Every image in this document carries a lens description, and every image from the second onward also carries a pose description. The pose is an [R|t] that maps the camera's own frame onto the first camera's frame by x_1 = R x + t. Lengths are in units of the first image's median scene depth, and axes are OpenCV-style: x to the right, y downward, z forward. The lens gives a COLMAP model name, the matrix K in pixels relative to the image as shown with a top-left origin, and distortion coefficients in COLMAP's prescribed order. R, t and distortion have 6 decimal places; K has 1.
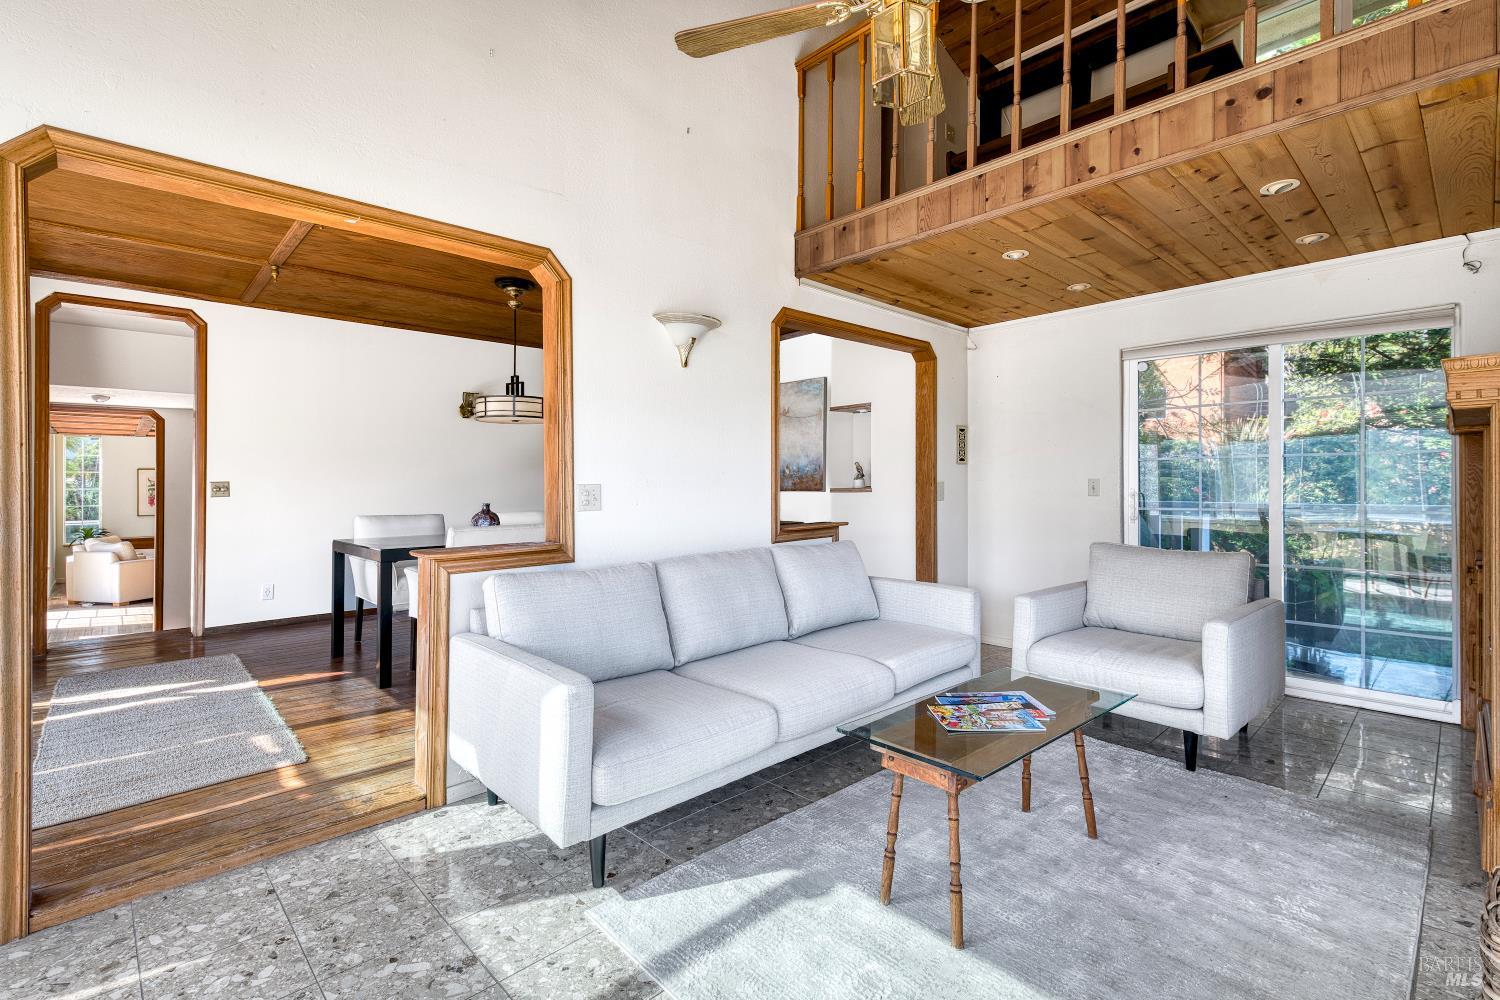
lens RADIAL K [[689.5, 0, 750.0], [0, 689.5, 500.0], [0, 0, 1]] dist [-0.001288, -0.000295]
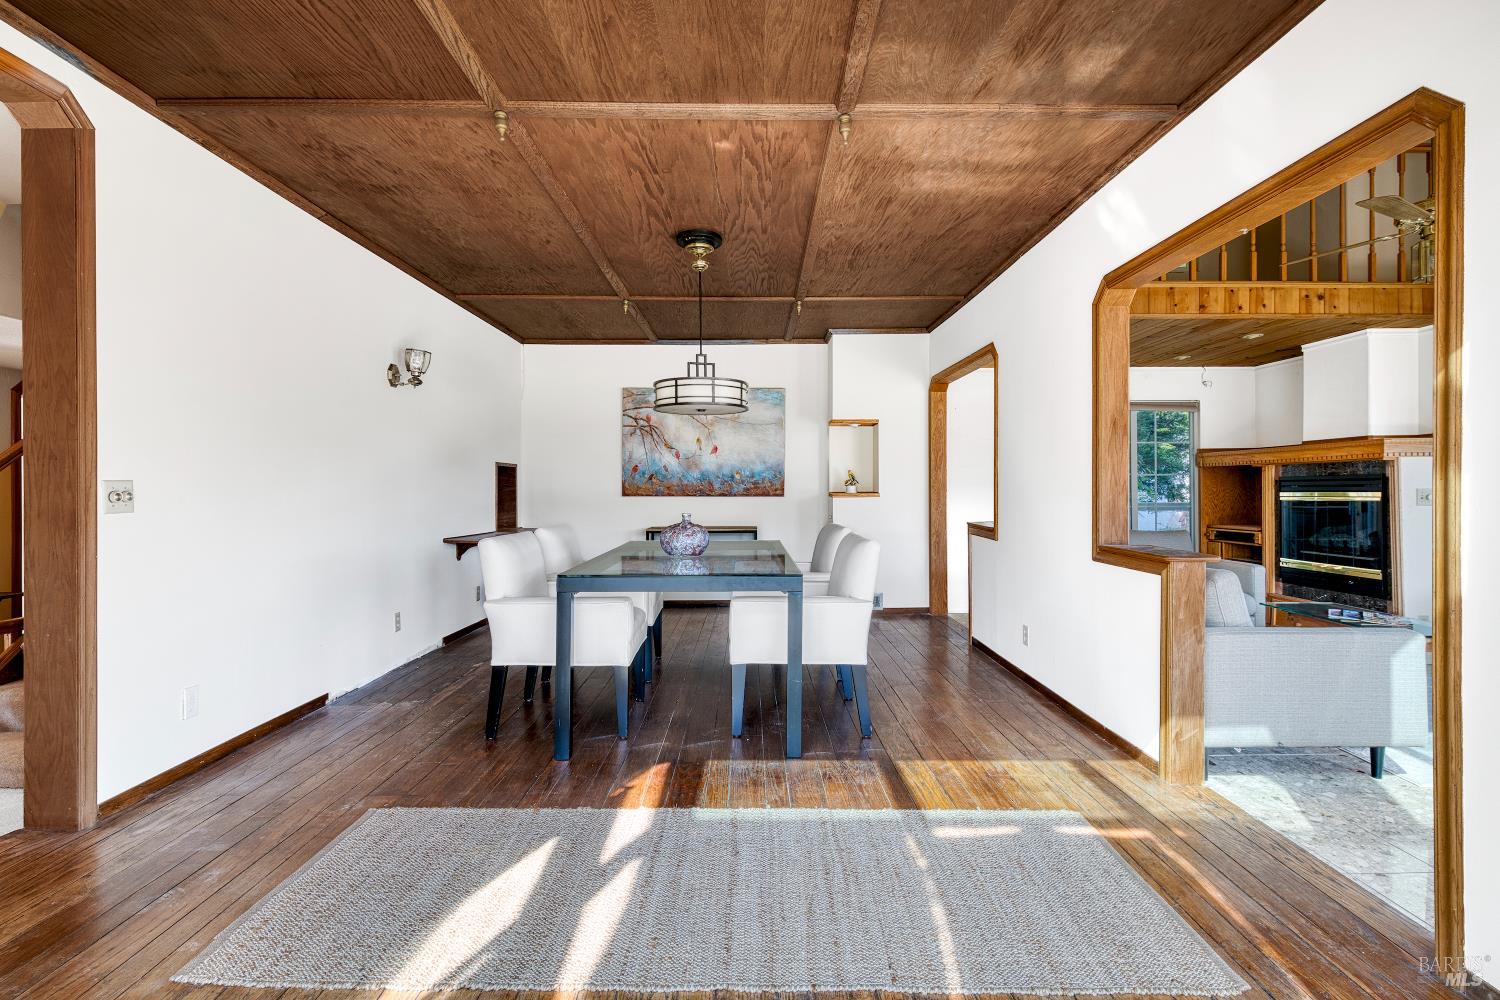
lens RADIAL K [[689.8, 0, 753.6], [0, 689.8, 486.9], [0, 0, 1]] dist [0.010699, -0.000639]
pose [[0.667795, 0.005227, 0.744327, -1.452749], [0.016754, 0.999616, -0.022051, -0.009324], [-0.744157, 0.027196, 0.667451, 0.680142]]
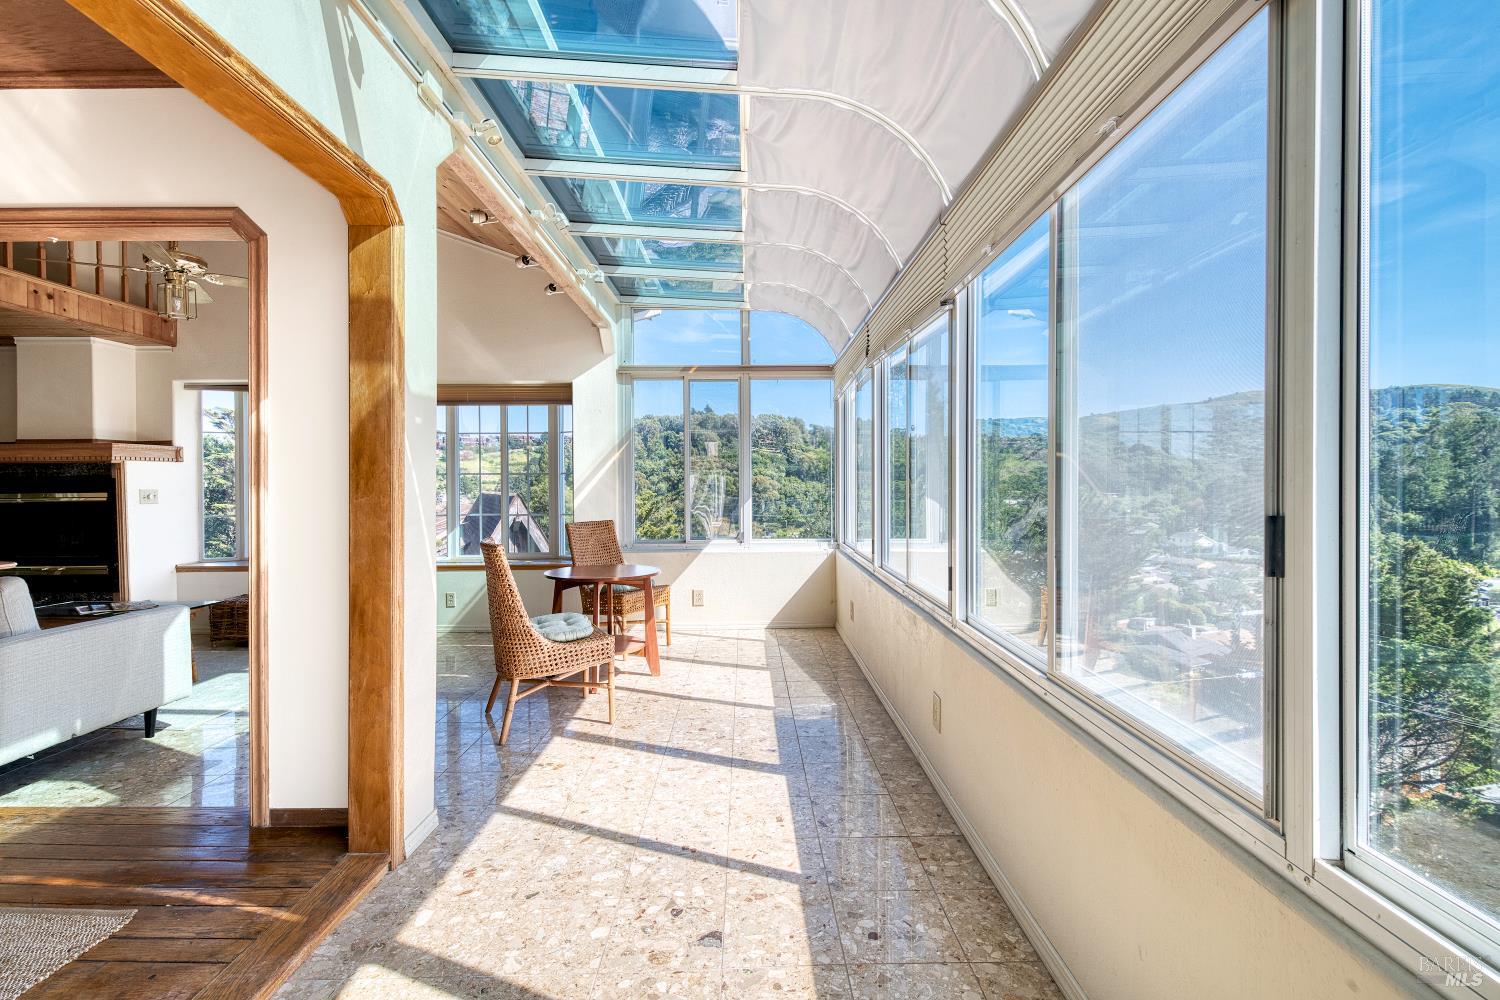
lens RADIAL K [[689.8, 0, 753.6], [0, 689.8, 486.9], [0, 0, 1]] dist [0.010699, -0.000639]
pose [[-0.722856, 0.005014, 0.690980, -1.641978], [0.027190, 0.999406, 0.021192, -0.015711], [-0.690463, 0.034107, -0.722563, 0.818338]]
